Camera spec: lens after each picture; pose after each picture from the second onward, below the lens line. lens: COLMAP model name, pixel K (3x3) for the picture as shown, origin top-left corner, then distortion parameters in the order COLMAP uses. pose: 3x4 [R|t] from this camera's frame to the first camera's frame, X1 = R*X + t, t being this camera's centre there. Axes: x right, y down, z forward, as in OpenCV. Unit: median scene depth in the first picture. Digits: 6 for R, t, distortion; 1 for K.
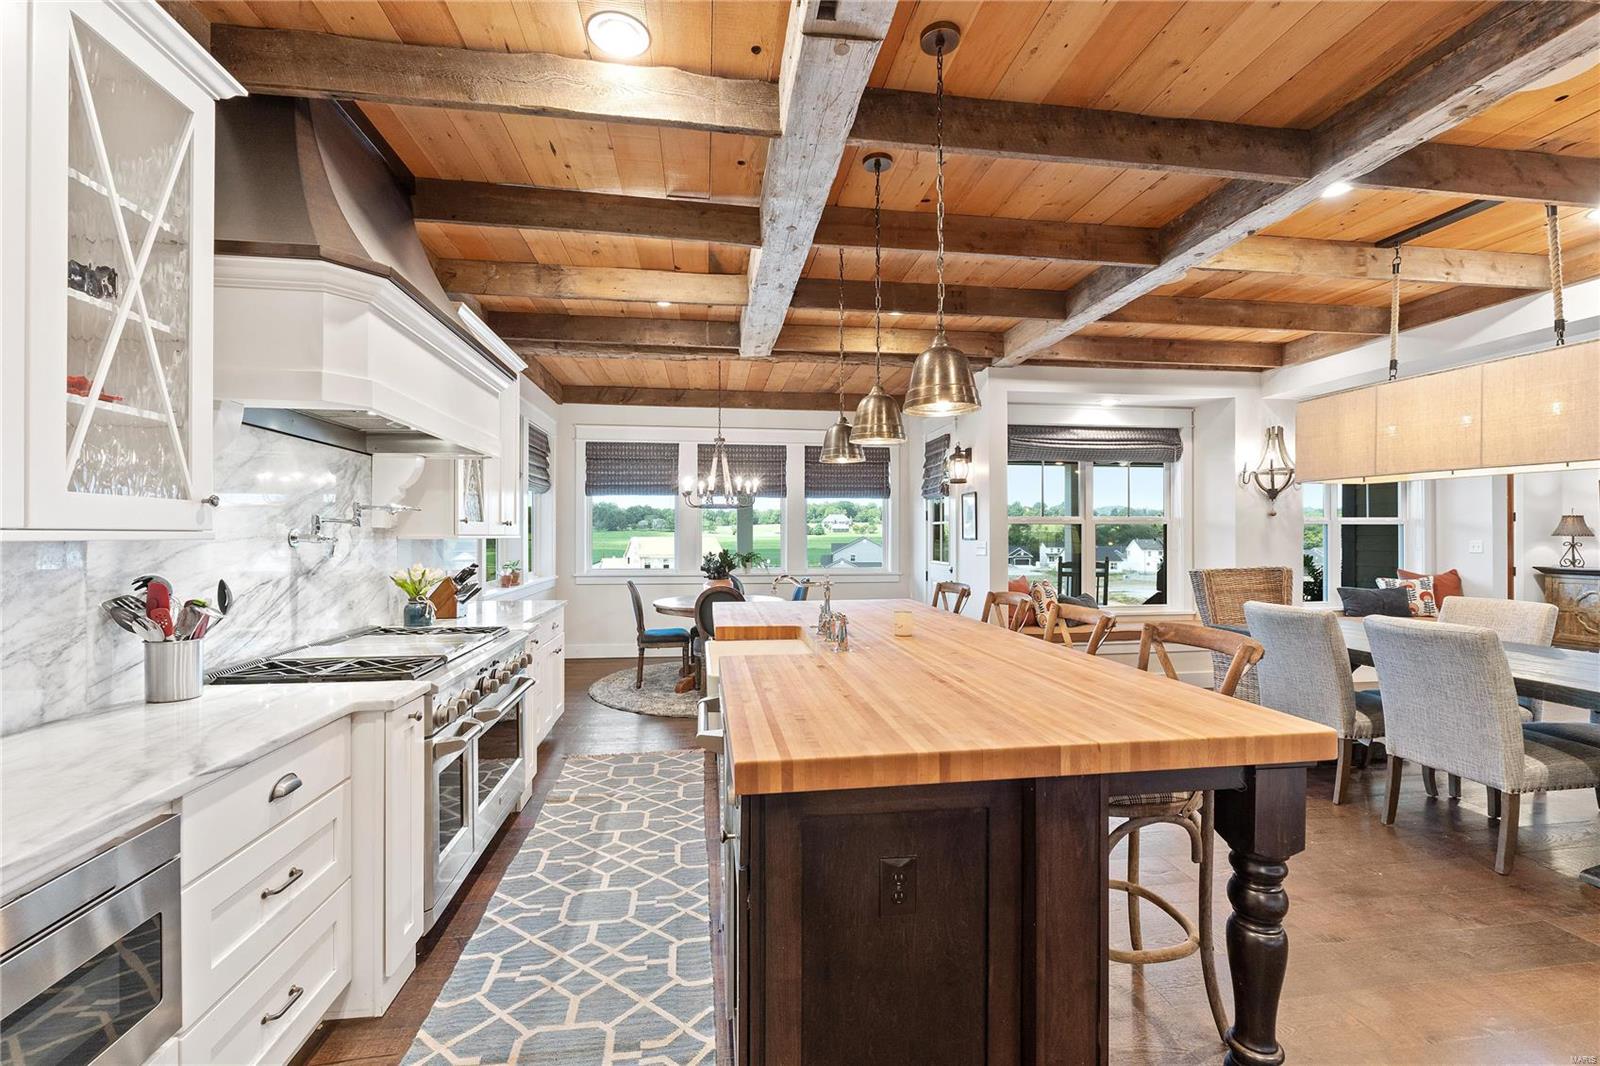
lens RADIAL K [[682.2, 0, 801.1], [0, 682.2, 536.2], [0, 0, 1]] dist [0.000430, 0.000068]
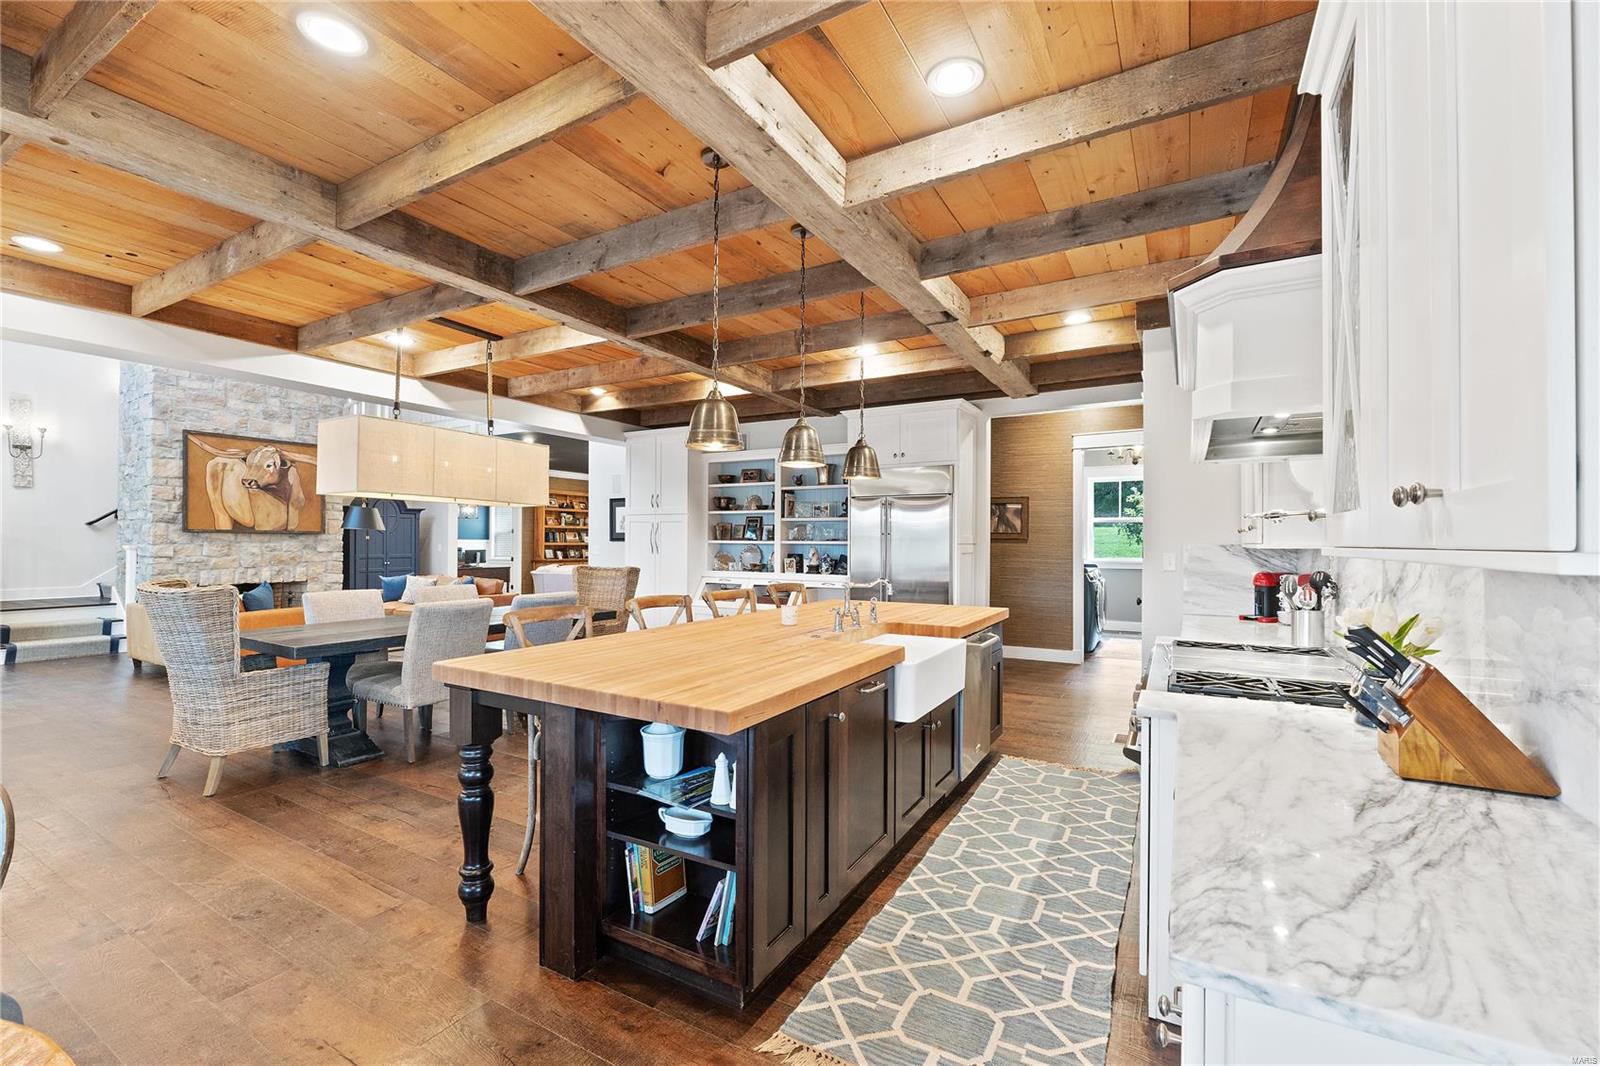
lens RADIAL K [[682.2, 0, 798.8], [0, 682.2, 540.7], [0, 0, 1]] dist [0.000430, 0.000068]
pose [[-0.788350, -0.000751, 0.615226, -0.636309], [-0.006923, 0.999947, -0.007650, 0.000984], [-0.615188, -0.010290, -0.788313, 2.008406]]
